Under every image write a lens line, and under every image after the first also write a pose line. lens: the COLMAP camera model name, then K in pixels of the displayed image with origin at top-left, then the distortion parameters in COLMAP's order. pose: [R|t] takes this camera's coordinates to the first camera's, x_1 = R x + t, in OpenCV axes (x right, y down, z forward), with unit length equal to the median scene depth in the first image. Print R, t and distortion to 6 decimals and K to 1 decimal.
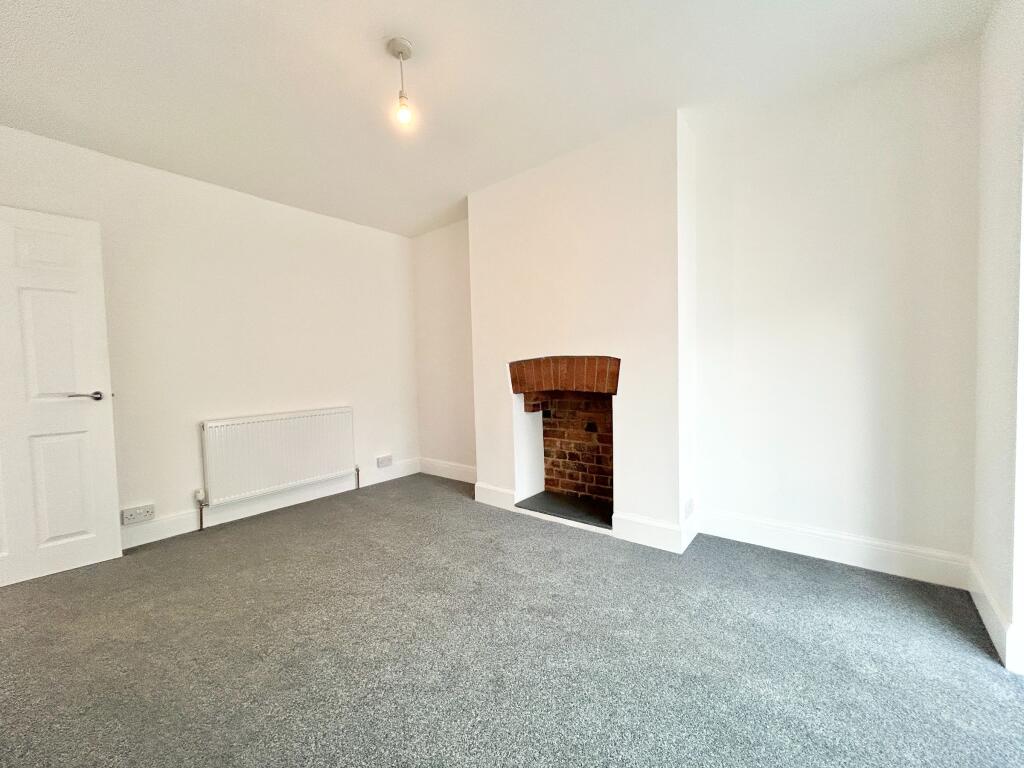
lens RADIAL K [[411.7, 0, 514.4], [0, 411.7, 385.3], [0, 0, 1]] dist [-0.005990, 0.000436]
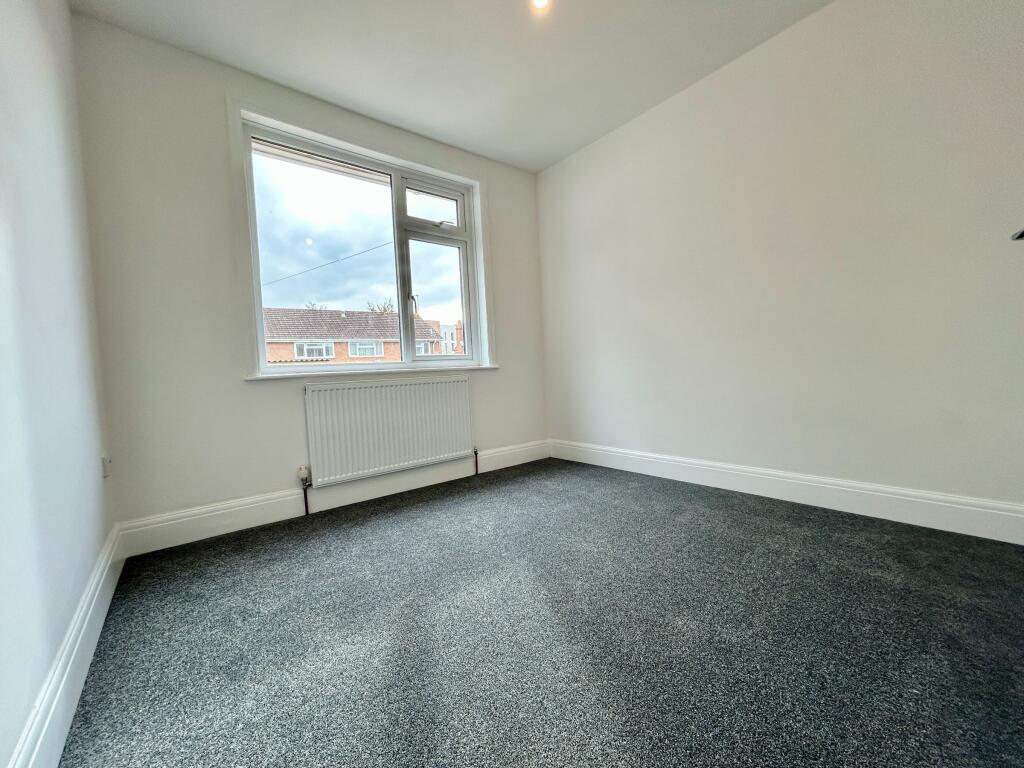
lens RADIAL K [[411.7, 0, 507.4], [0, 411.7, 377.3], [0, 0, 1]] dist [-0.005990, 0.000436]
pose [[0.972511, -0.017319, -0.232210, -0.169421], [0.015893, 0.999842, -0.008010, 0.085815], [0.232312, 0.004099, 0.972633, 0.286026]]
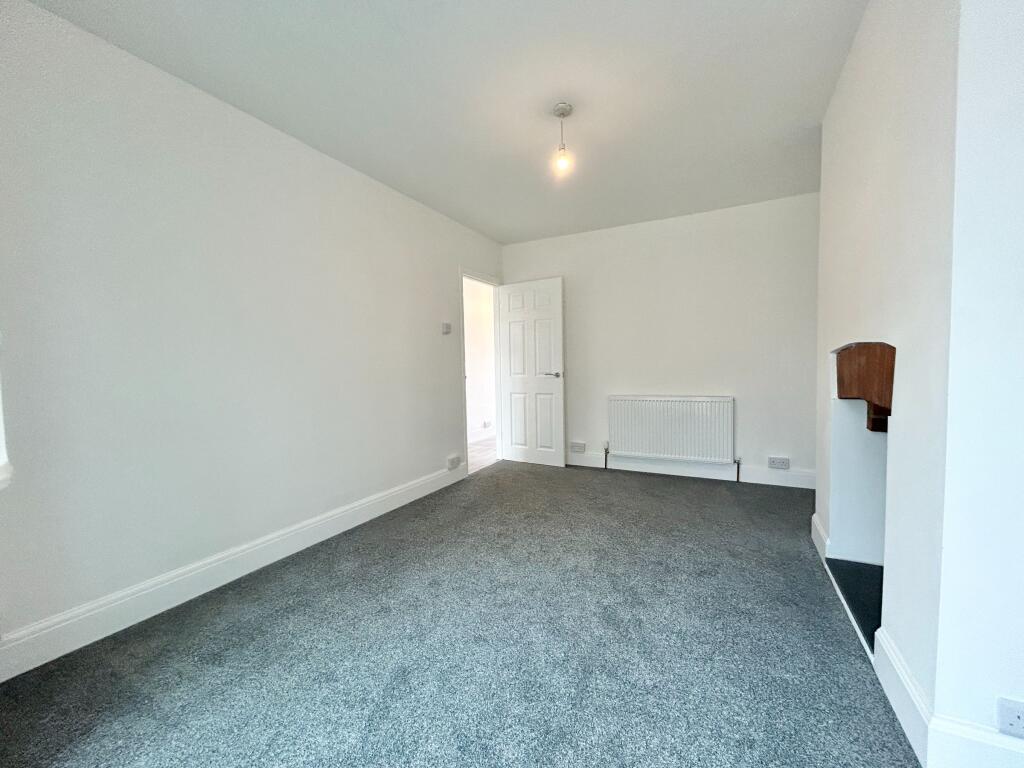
lens RADIAL K [[411.7, 0, 510.6], [0, 411.7, 385.6], [0, 0, 1]] dist [-0.005990, 0.000436]
pose [[0.191597, 0.069312, -0.979023, 0.599755], [-0.027794, 0.997486, 0.065180, -0.033309], [0.981080, 0.014723, 0.193042, 0.370235]]
